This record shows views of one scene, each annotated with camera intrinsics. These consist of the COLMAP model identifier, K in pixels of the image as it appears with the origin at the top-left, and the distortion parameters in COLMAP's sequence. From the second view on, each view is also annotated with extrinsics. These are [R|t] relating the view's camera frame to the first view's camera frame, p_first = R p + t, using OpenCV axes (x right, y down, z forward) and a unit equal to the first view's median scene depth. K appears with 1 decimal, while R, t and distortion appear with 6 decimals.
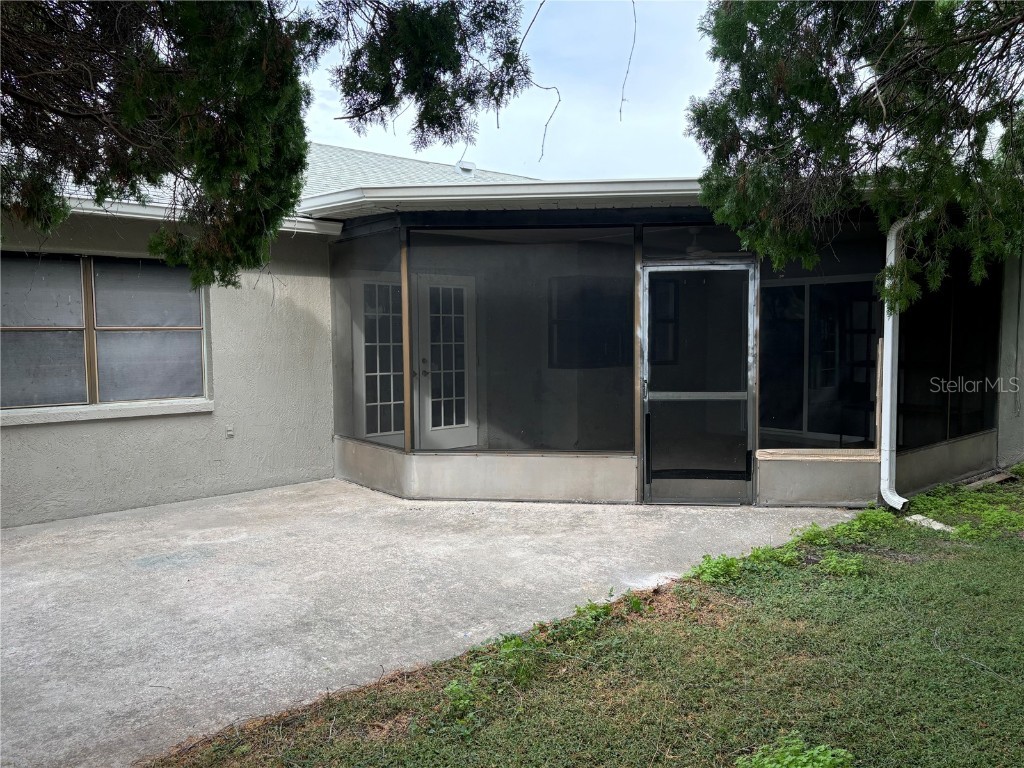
lens RADIAL K [[776.7, 0, 512.2], [0, 776.7, 383.8], [0, 0, 1]] dist [0.003319, -0.000682]
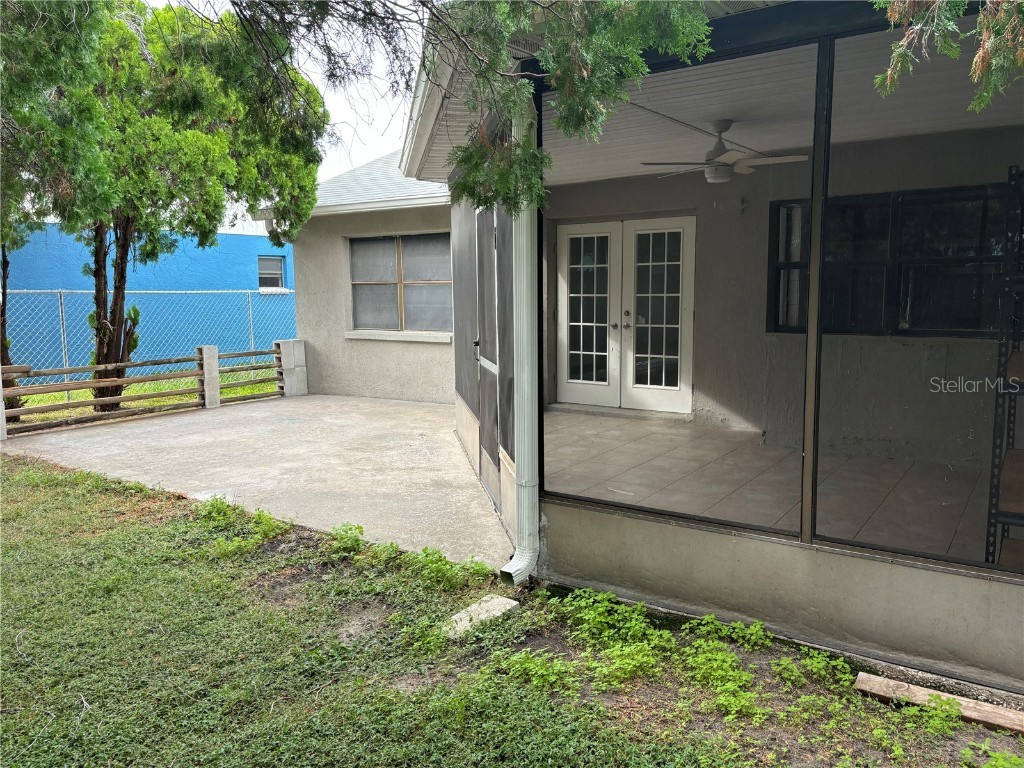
lens RADIAL K [[776.7, 0, 512.2], [0, 776.7, 384.9], [0, 0, 1]] dist [0.003319, -0.000682]
pose [[0.243521, 0.124019, -0.961934, 0.784199], [-0.056408, 0.991923, 0.113605, -0.043058], [0.968254, 0.026595, 0.248550, 0.625380]]
